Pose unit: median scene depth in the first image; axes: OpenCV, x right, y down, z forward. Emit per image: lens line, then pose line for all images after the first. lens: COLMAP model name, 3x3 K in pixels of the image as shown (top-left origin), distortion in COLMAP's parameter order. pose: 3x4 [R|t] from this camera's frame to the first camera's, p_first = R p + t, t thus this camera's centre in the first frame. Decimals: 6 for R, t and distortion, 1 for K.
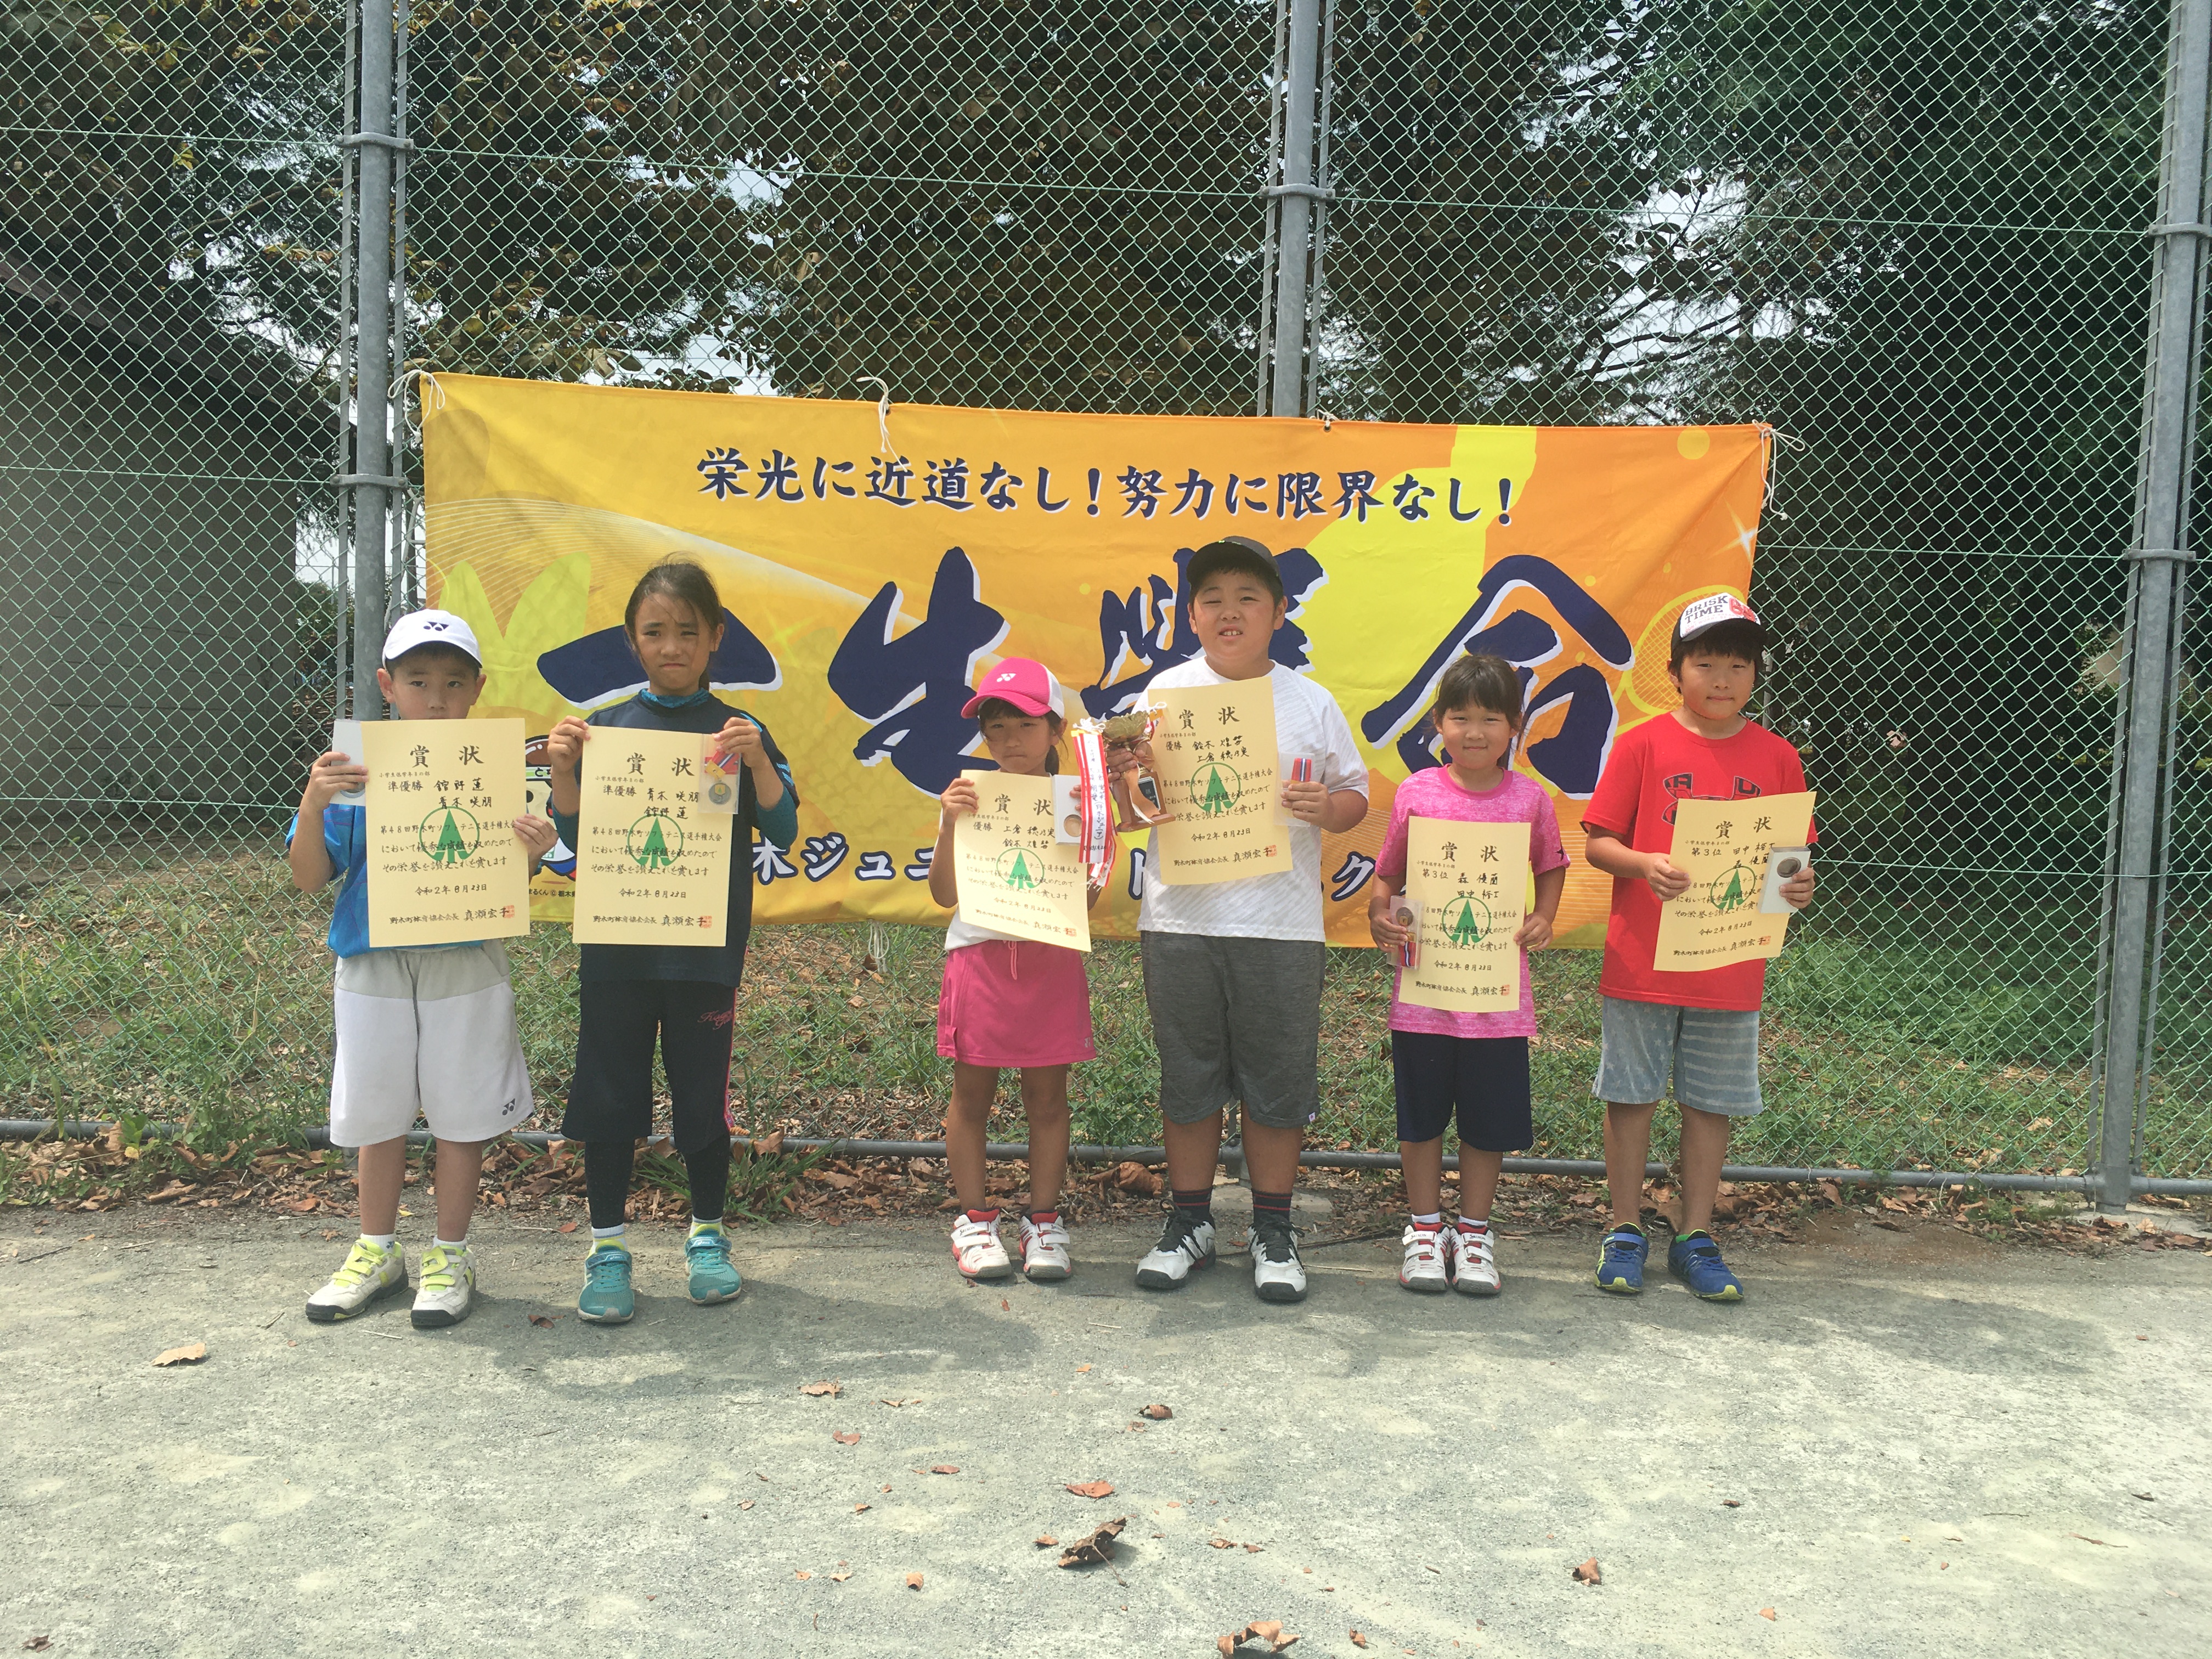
lens RADIAL K [[1862.9, 0, 1103.7], [0, 1862.9, 819.2], [0, 0, 1]] dist [0.089214, -0.114982]
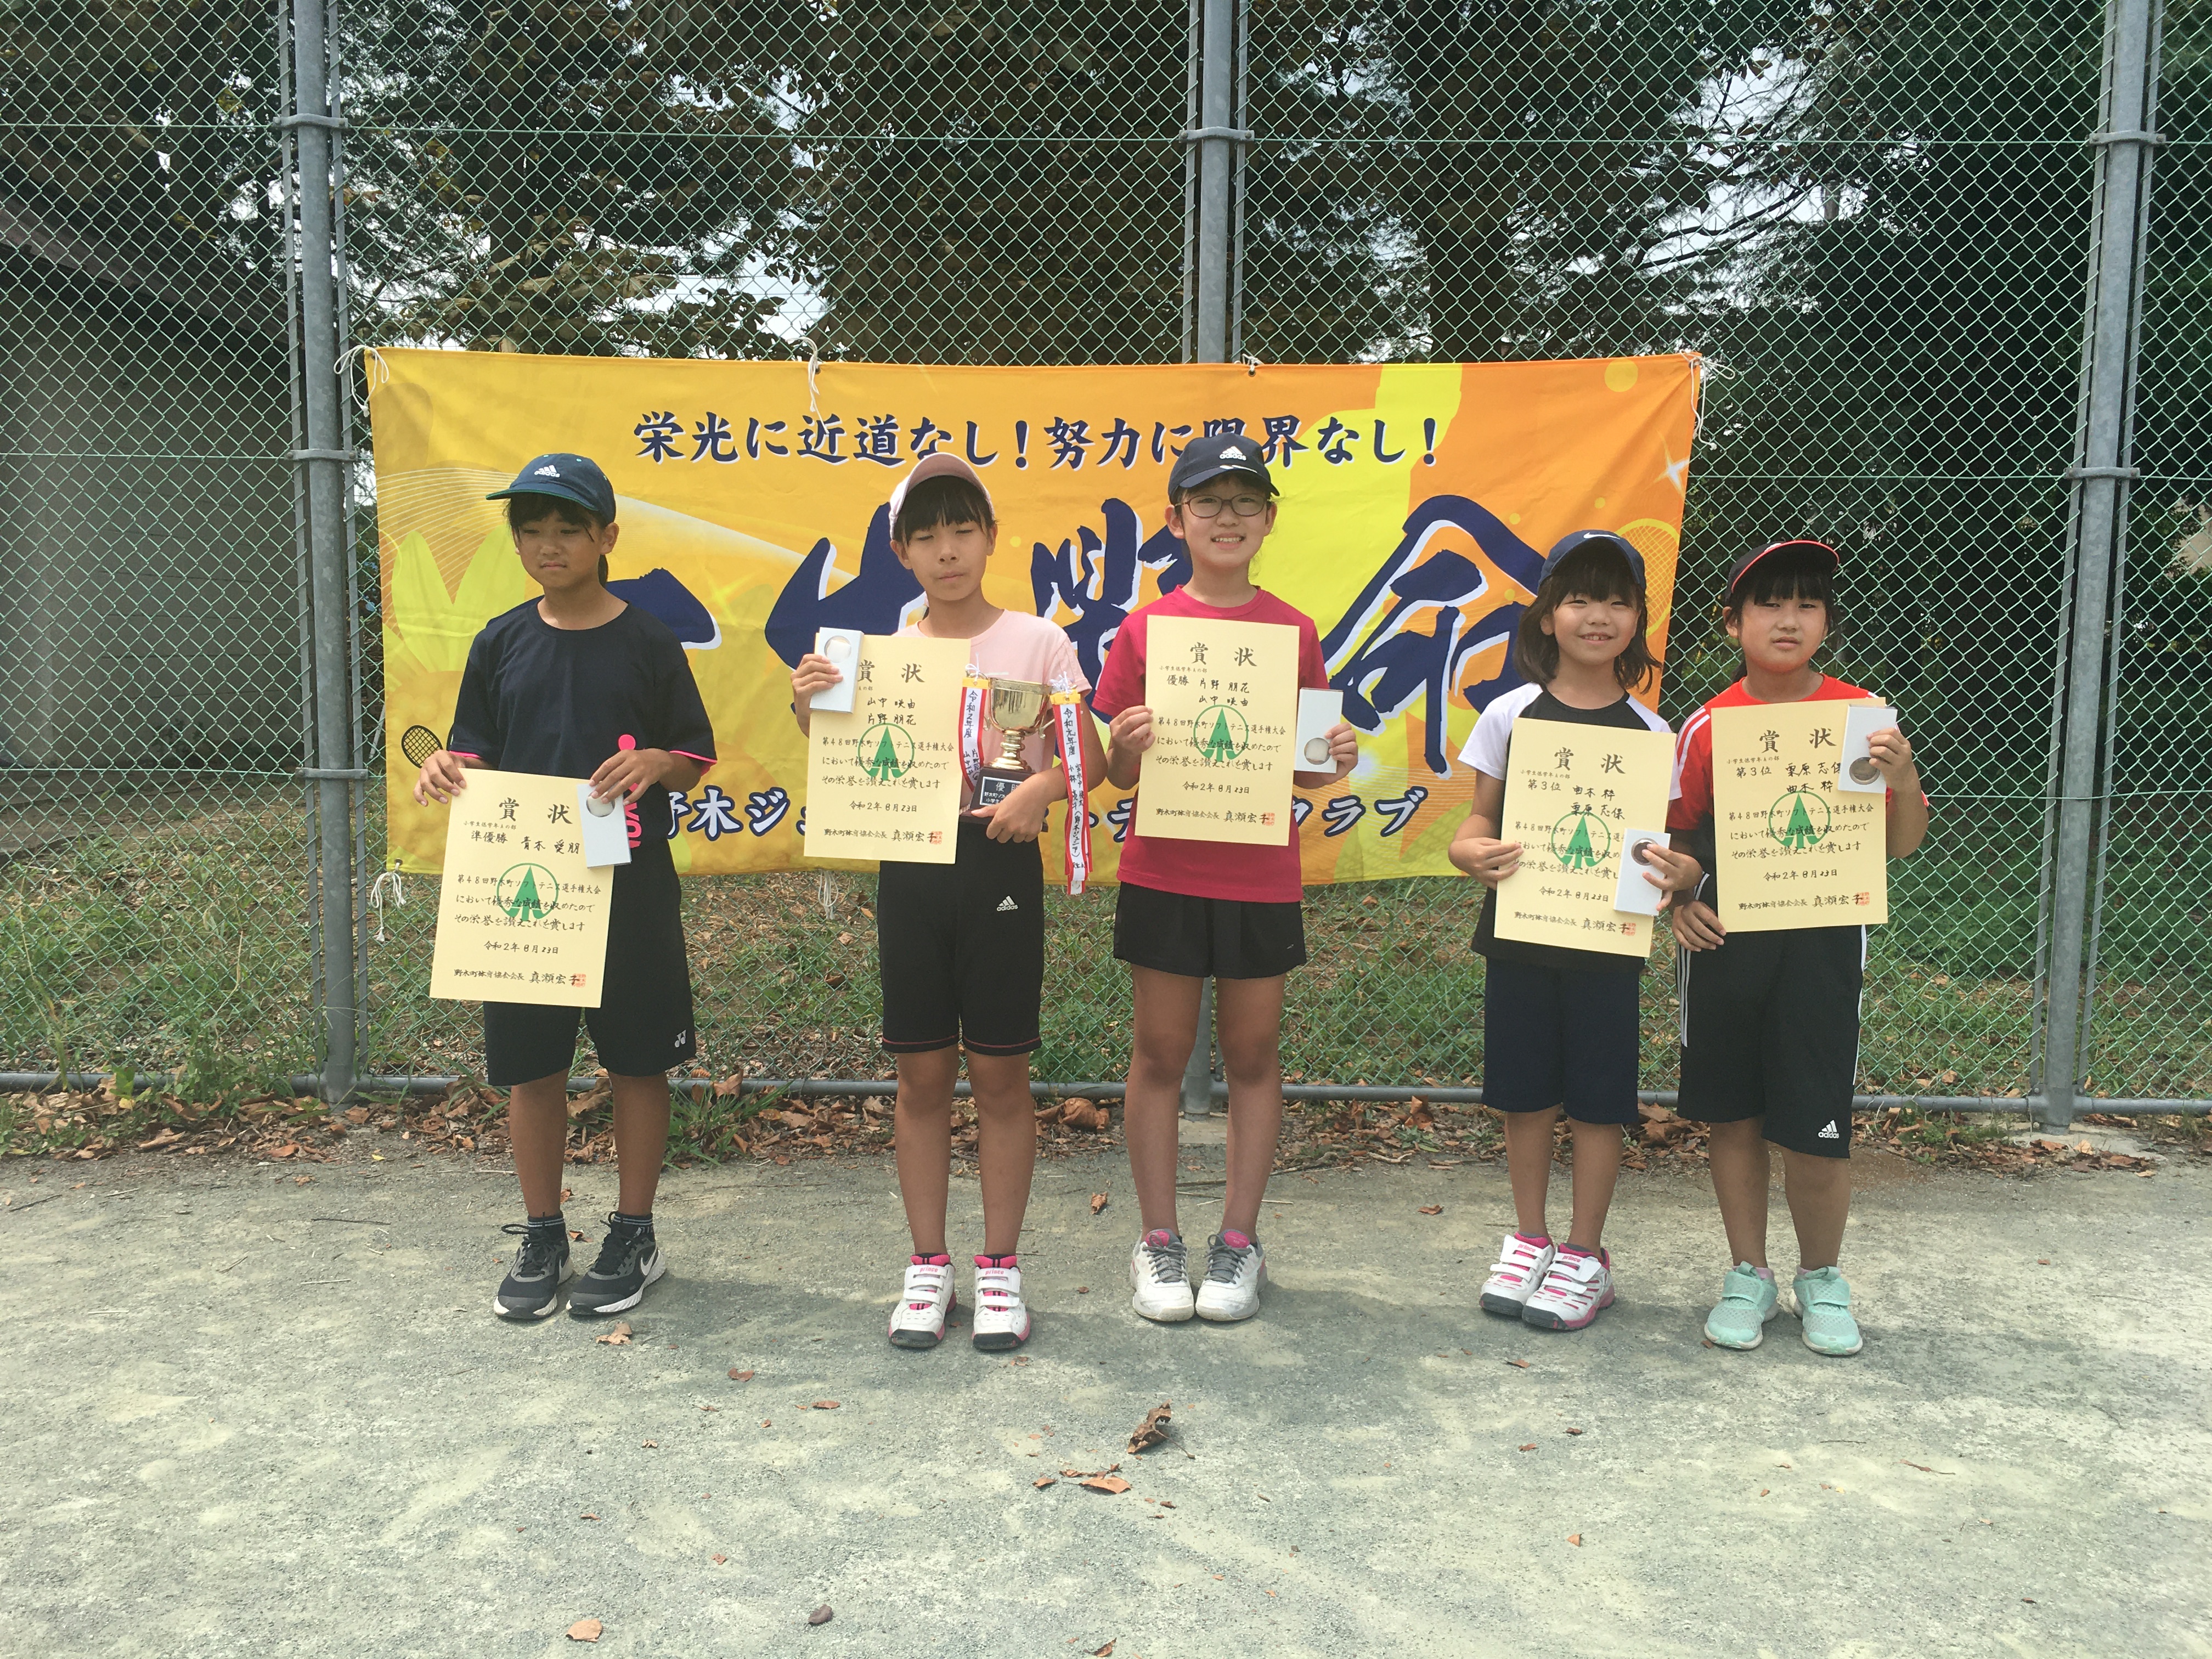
lens RADIAL K [[1866.7, 0, 1114.8], [0, 1866.7, 826.8], [0, 0, 1]] dist [0.088938, -0.117434]
pose [[0.998413, -0.020624, -0.052405, 0.094085], [0.023510, 0.998206, 0.055061, -0.022956], [0.051176, -0.056206, 0.997107, -0.021861]]
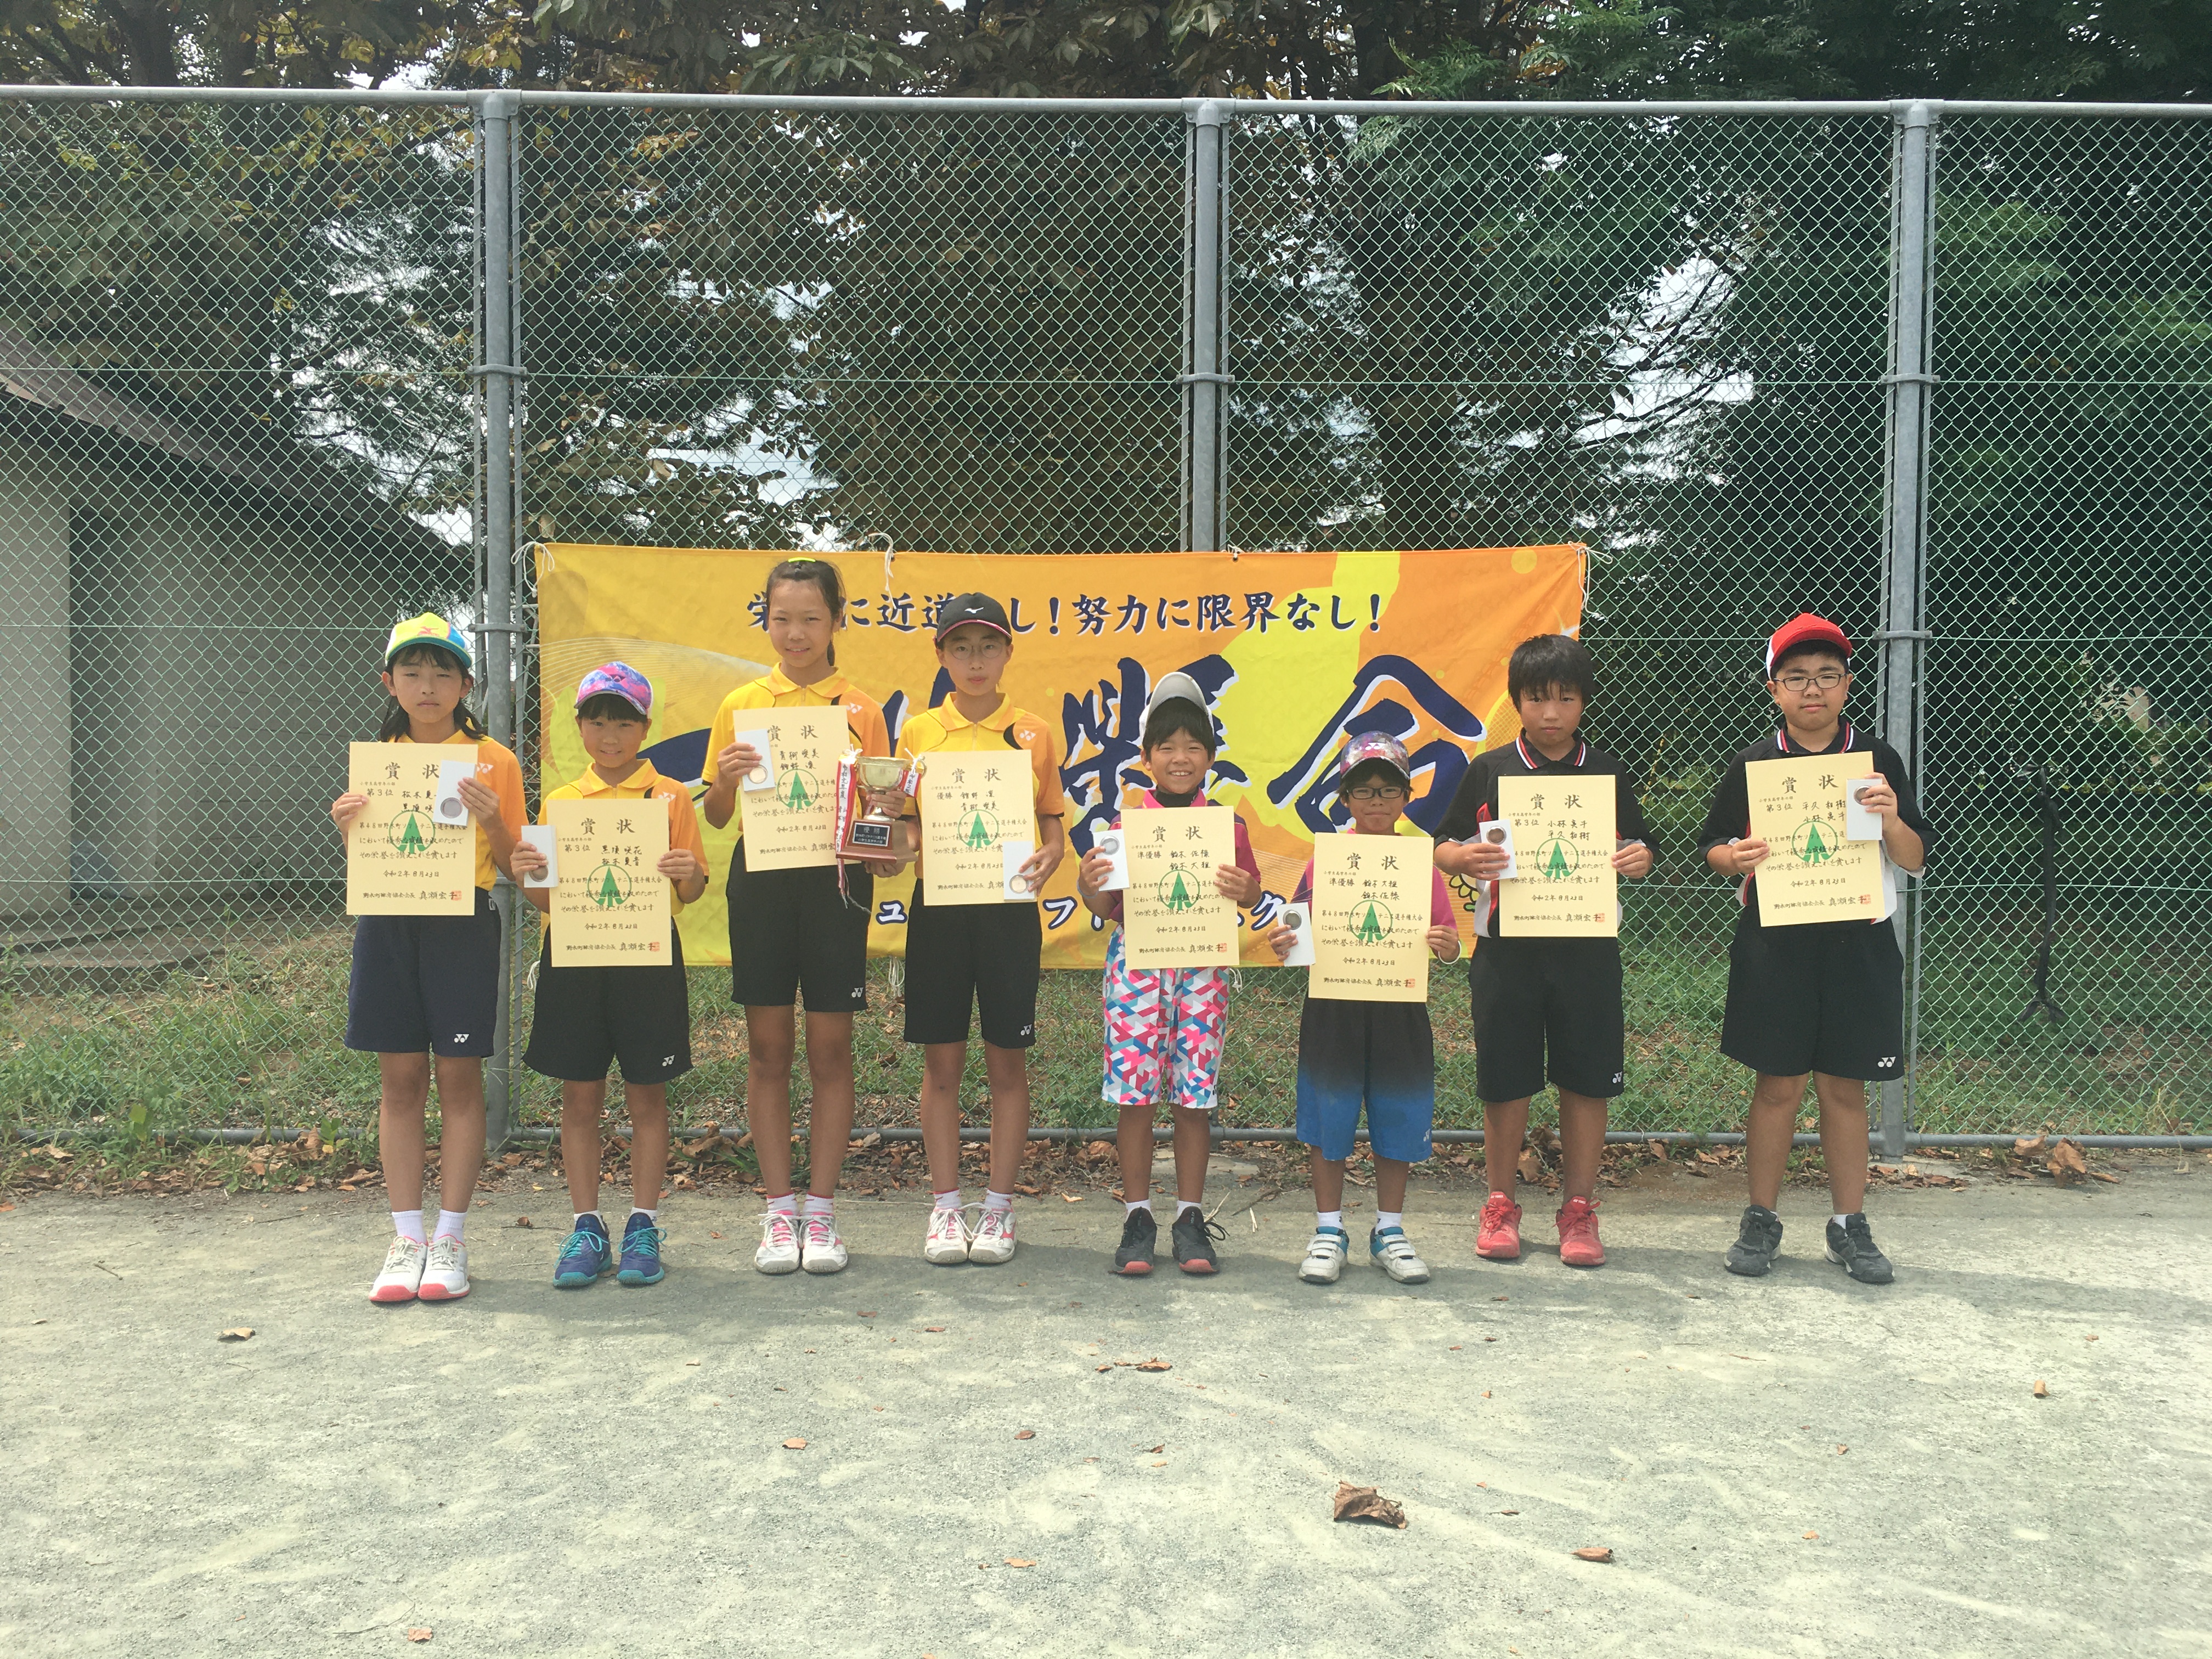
lens RADIAL K [[1900.1, 0, 1106.6], [0, 1900.1, 841.7], [0, 0, 1]] dist [0.105613, -0.133703]
pose [[0.998913, -0.030587, -0.035176, 0.071877], [0.029937, 0.999374, -0.018843, 0.005723], [0.035730, 0.017769, 0.999203, -0.302590]]
